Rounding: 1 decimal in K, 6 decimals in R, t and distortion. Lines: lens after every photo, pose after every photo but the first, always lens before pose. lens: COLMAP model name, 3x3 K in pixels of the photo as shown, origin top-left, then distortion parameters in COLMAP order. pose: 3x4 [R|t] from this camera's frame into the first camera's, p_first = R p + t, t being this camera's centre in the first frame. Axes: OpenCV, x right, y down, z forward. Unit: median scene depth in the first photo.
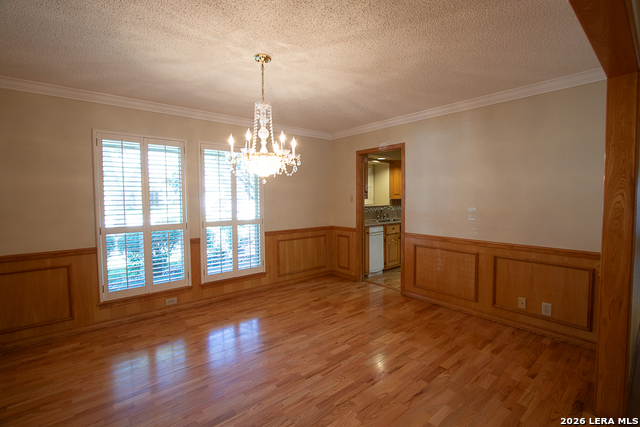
lens RADIAL K [[296.2, 0, 331.9], [0, 296.2, 211.1], [0, 0, 1]] dist [-0.014272, 0.000910]
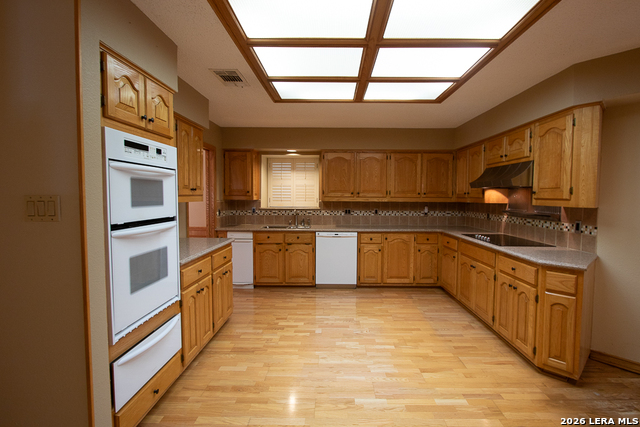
lens RADIAL K [[309.0, 0, 332.4], [0, 309.0, 210.4], [0, 0, 1]] dist [-0.013788, 0.000330]
pose [[0.747927, 0.044922, -0.662259, 1.203272], [-0.045461, 0.998831, 0.016411, -0.048265], [0.662223, 0.017833, 0.749095, 0.650094]]
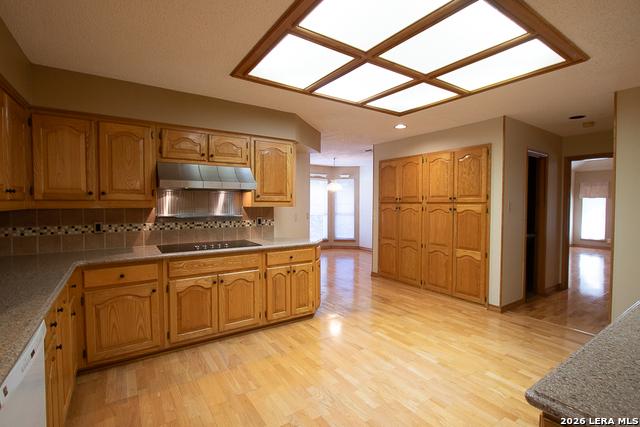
lens RADIAL K [[304.0, 0, 331.4], [0, 304.0, 211.0], [0, 0, 1]] dist [-0.003528, 0.000215]
pose [[0.110634, -0.020848, 0.993643, 0.231506], [0.041974, 0.998986, 0.016286, -0.064065], [-0.992974, 0.039905, 0.111397, 1.213638]]
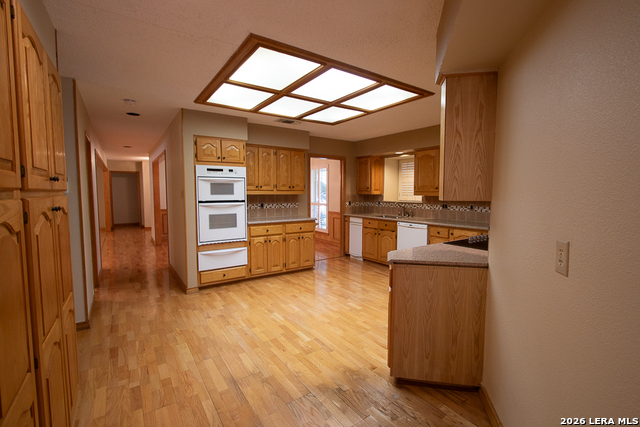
lens RADIAL K [[296.2, 0, 331.9], [0, 296.2, 211.1], [0, 0, 1]] dist [-0.014272, 0.000910]
pose [[-0.097272, 0.073996, -0.992503, 1.692795], [-0.050603, 0.995575, 0.079185, -0.078796], [0.993971, 0.057926, -0.093097, 1.297752]]
